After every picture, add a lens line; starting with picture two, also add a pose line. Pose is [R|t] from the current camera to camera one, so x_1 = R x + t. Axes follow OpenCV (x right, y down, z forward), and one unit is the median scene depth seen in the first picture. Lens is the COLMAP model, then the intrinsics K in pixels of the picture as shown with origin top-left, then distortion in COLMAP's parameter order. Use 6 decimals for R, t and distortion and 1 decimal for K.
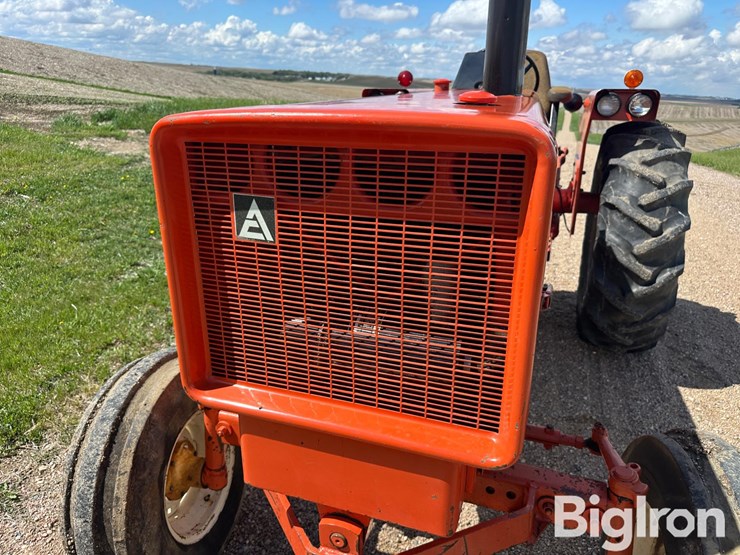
lens RADIAL K [[536.4, 0, 366.7], [0, 536.4, 268.8], [0, 0, 1]] dist [-0.000373, -0.006449]
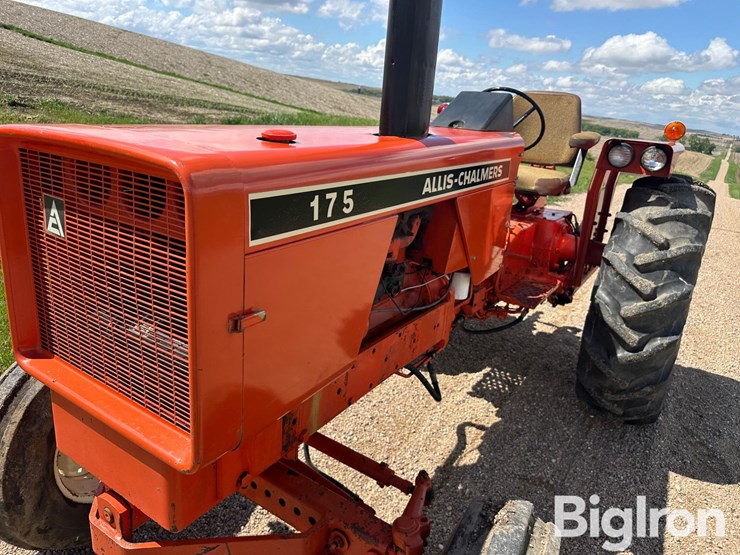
lens RADIAL K [[531.1, 0, 369.6], [0, 531.1, 261.3], [0, 0, 1]] dist [0.048107, -0.072398]
pose [[0.967359, 0.140831, -0.210673, 0.144932], [-0.151566, 0.987805, -0.035626, -0.012028], [0.203087, 0.066394, 0.976907, 0.000226]]
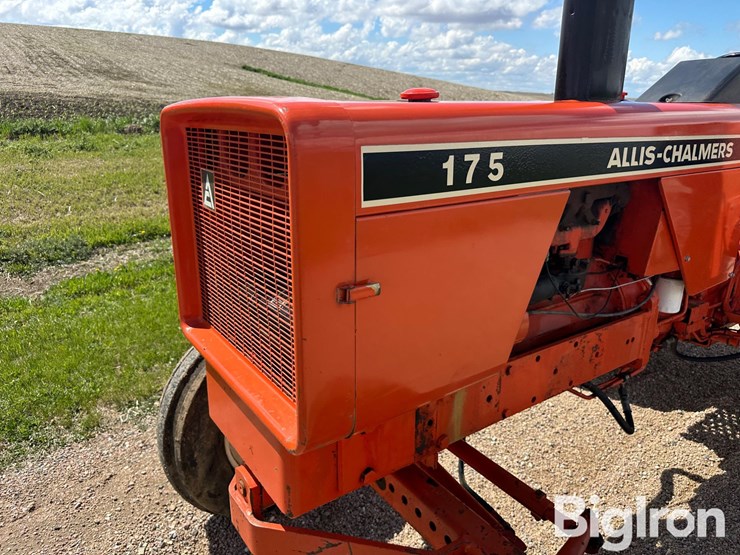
lens RADIAL K [[531.5, 0, 366.1], [0, 531.5, 266.2], [0, 0, 1]] dist [0.042329, -0.058858]
pose [[0.812902, 0.168756, -0.557415, 0.160273], [-0.197646, 0.980236, 0.008527, -0.000727], [0.547838, 0.103239, 0.830190, 0.040717]]
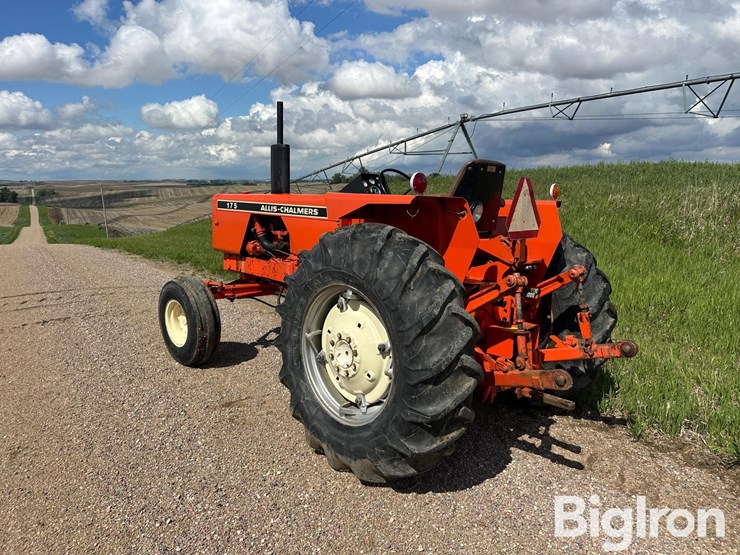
lens RADIAL K [[522.0, 0, 375.3], [0, 522.0, 275.8], [0, 0, 1]] dist [0.048189, -0.059849]
pose [[-0.457692, 0.112516, -0.881963, 0.874457], [-0.319721, 0.904778, 0.281345, -0.298309], [0.829637, 0.410751, -0.378136, 0.904766]]
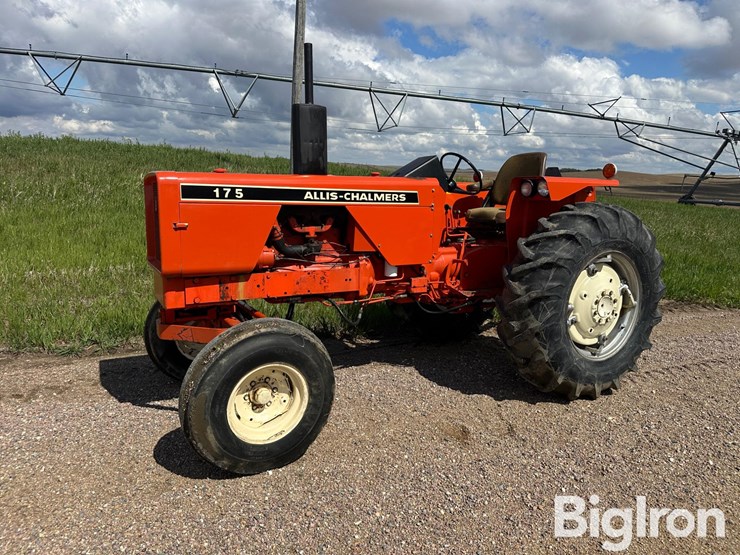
lens RADIAL K [[527.2, 0, 369.1], [0, 527.2, 277.3], [0, 0, 1]] dist [0.095194, -0.126722]
pose [[0.741132, 0.109921, -0.662300, 0.626070], [-0.229545, 0.968540, -0.096120, 0.075958], [0.630898, 0.223265, 0.743048, -0.116629]]
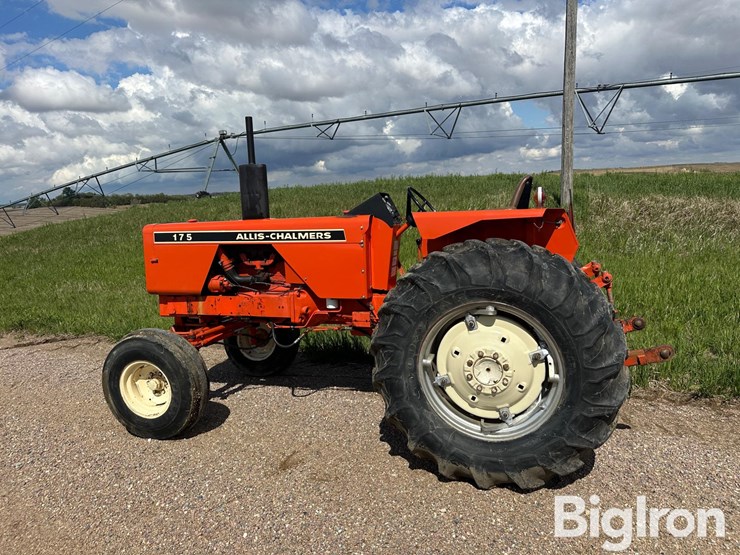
lens RADIAL K [[522.0, 0, 375.3], [0, 522.0, 275.8], [0, 0, 1]] dist [0.048189, -0.059849]
pose [[0.024879, 0.110724, -0.993540, 0.951890], [-0.295872, 0.950138, 0.098478, -0.161212], [0.954904, 0.291510, 0.056399, 0.495912]]
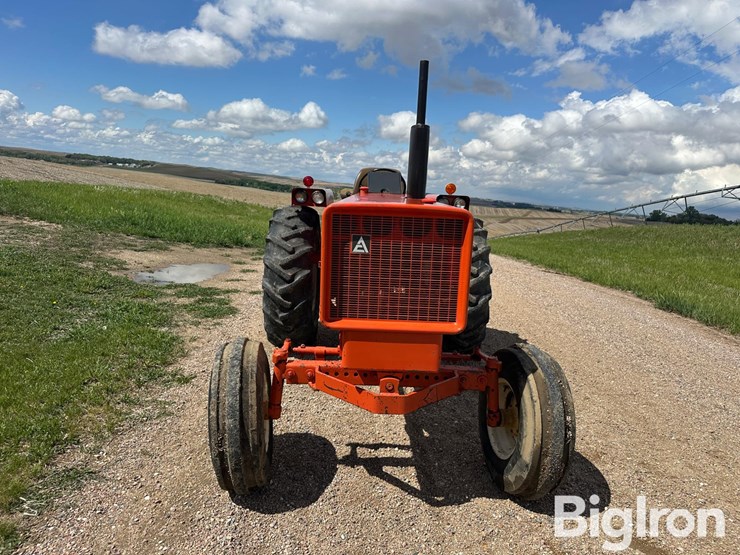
lens RADIAL K [[532.1, 0, 370.0], [0, 532.1, 269.1], [0, 0, 1]] dist [0.024183, -0.030478]
pose [[0.936507, -0.012643, 0.350421, -0.210558], [0.068743, 0.986577, -0.148120, 0.079591], [-0.343845, 0.162804, 0.924806, -0.262433]]
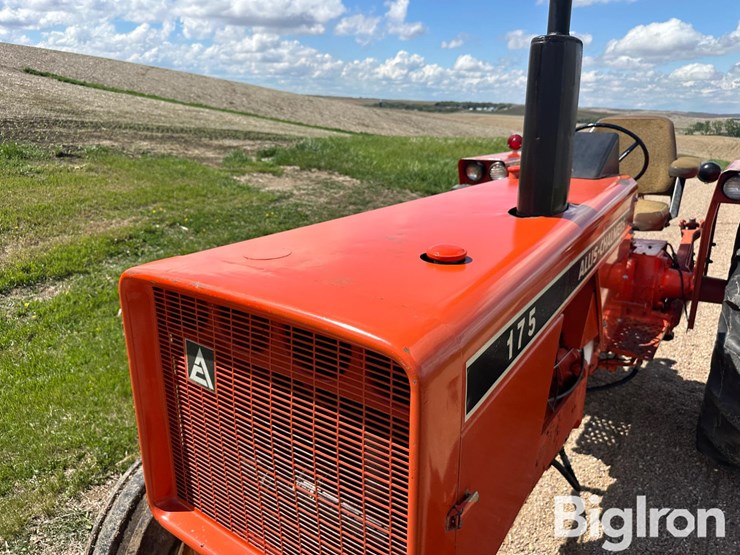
lens RADIAL K [[534.1, 0, 366.1], [0, 534.1, 259.5], [0, 0, 1]] dist [0.028263, -0.047904]
pose [[0.958491, 0.069265, -0.276580, 0.074420], [-0.087428, 0.994713, -0.053875, -0.054337], [0.271386, 0.075820, 0.959479, 0.016073]]
